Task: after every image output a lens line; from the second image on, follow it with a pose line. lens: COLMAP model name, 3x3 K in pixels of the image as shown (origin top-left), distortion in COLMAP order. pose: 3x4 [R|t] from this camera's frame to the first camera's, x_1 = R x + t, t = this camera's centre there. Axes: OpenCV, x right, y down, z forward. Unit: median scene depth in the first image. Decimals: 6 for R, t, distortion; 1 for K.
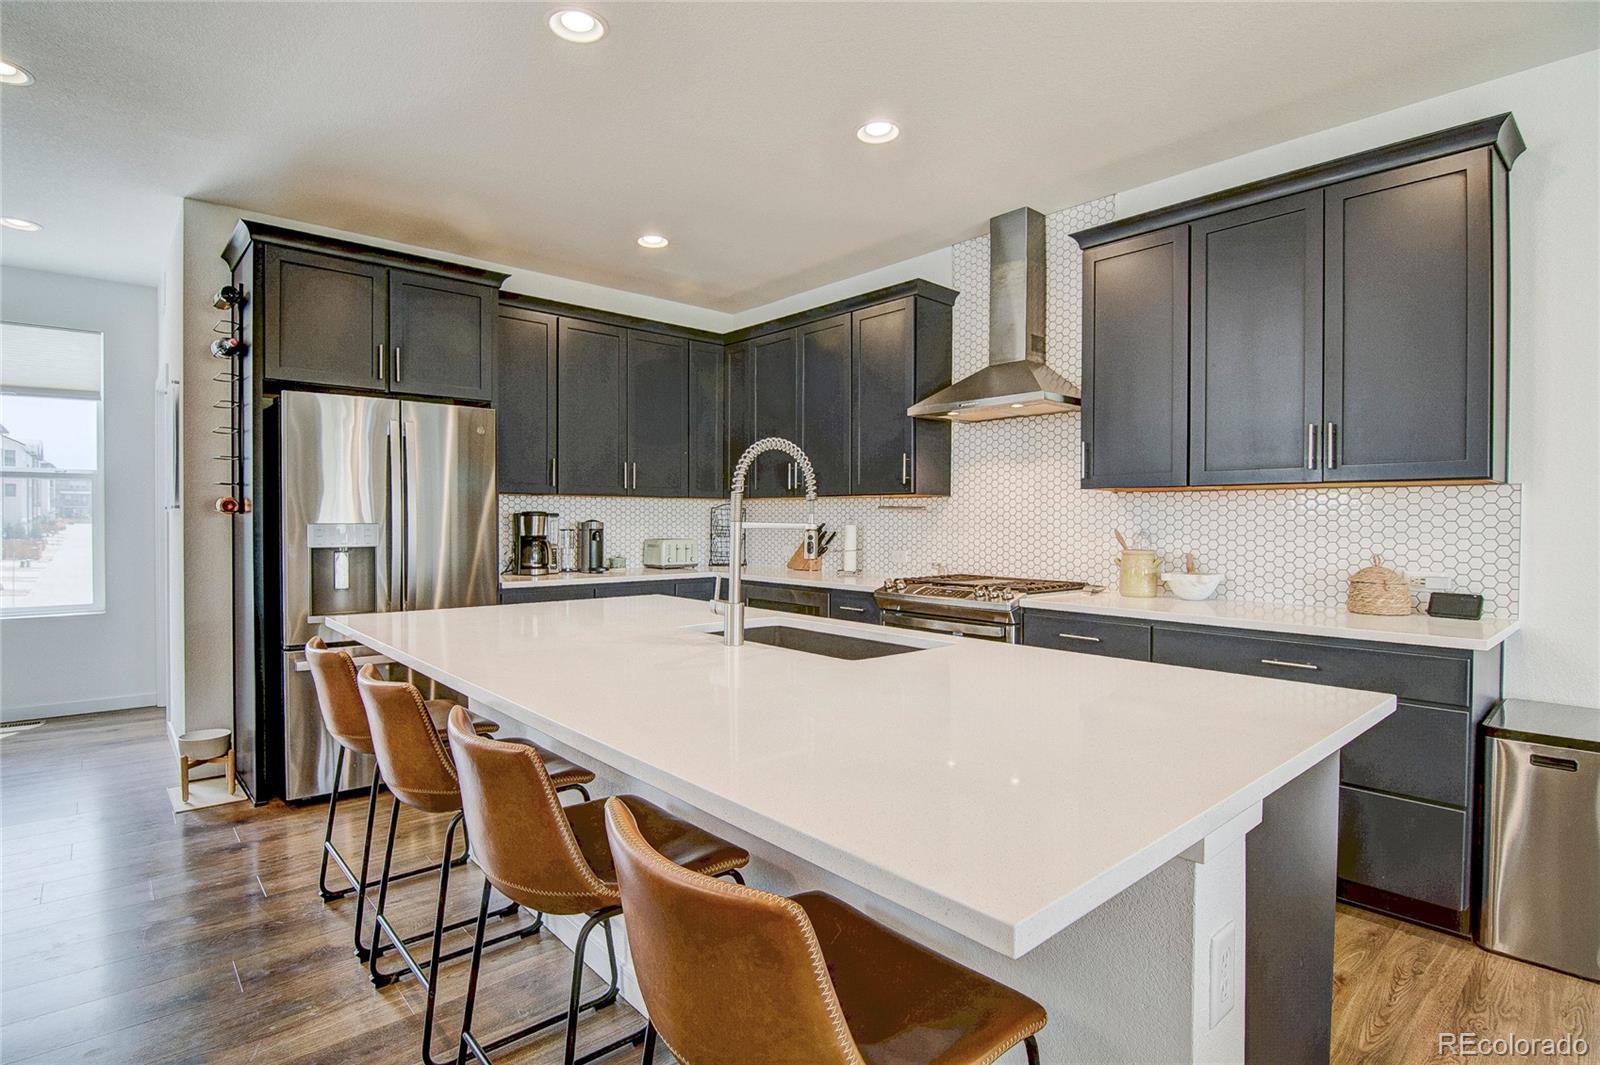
lens RADIAL K [[792.6, 0, 797.0], [0, 792.6, 527.7], [0, 0, 1]] dist [-0.006292, -0.009123]
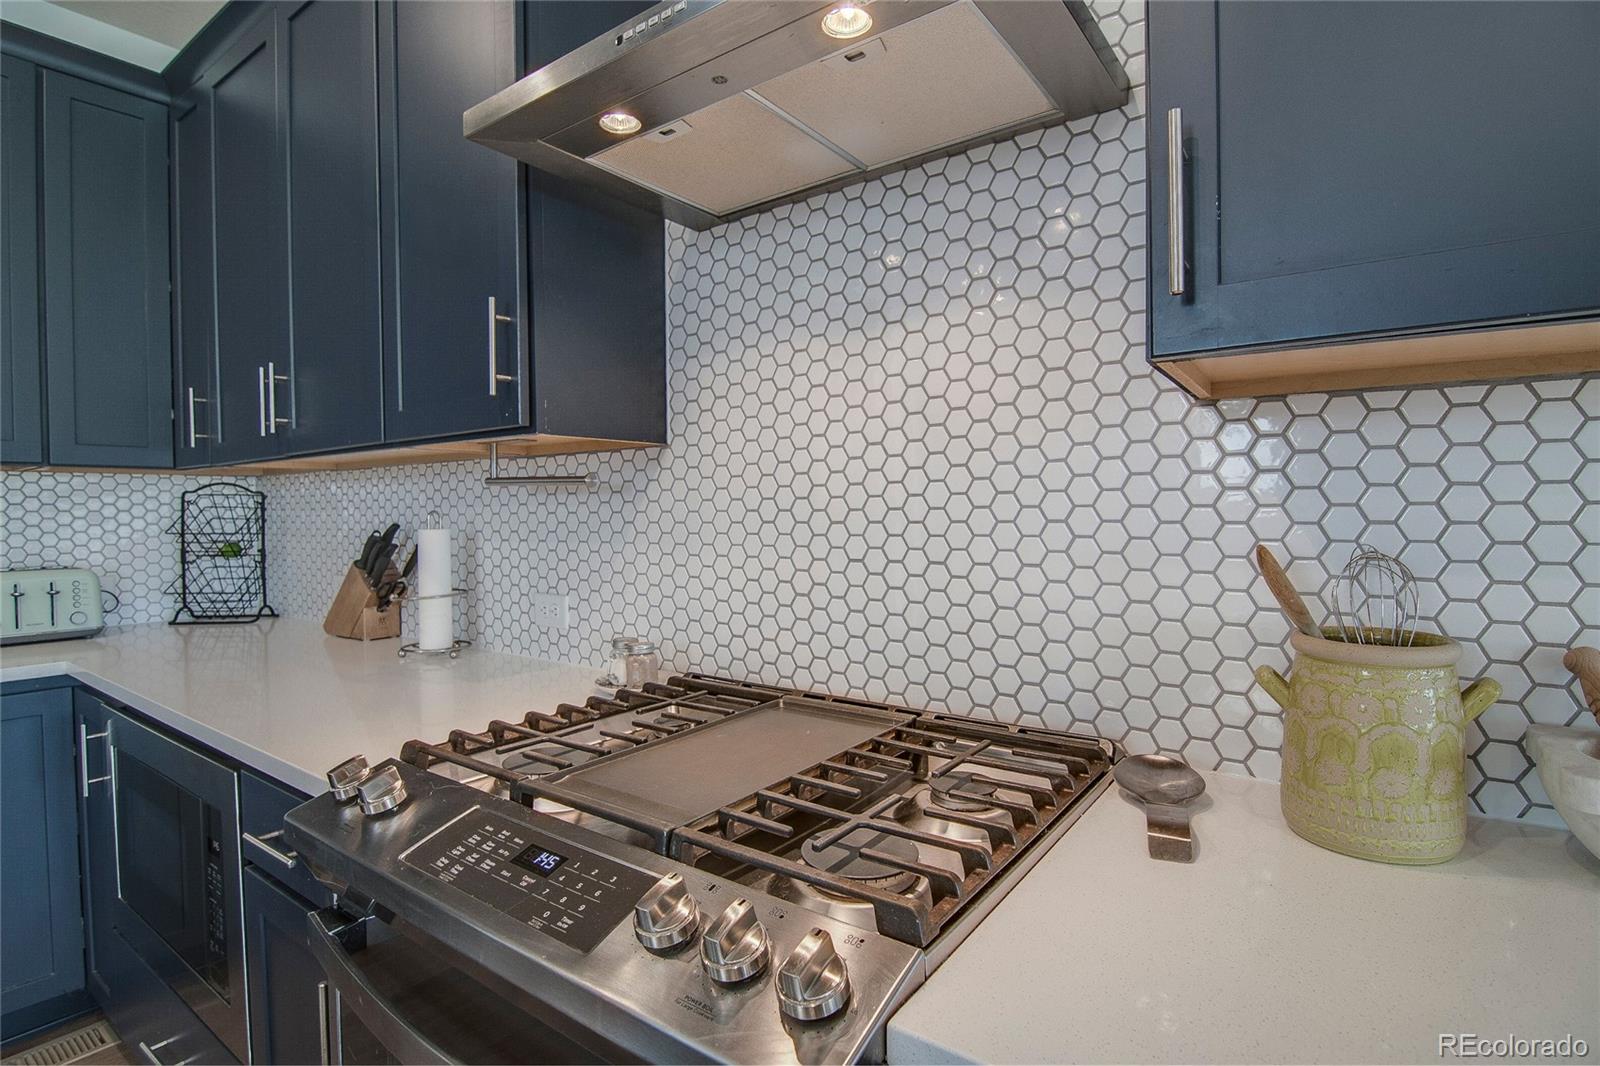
lens RADIAL K [[792.6, 0, 797.6], [0, 792.6, 529.1], [0, 0, 1]] dist [-0.006292, -0.009123]
pose [[0.978481, -0.018871, 0.205474, 0.197207], [0.016318, 0.999767, 0.014113, -0.007305], [-0.205692, -0.010456, 0.978561, 0.714350]]
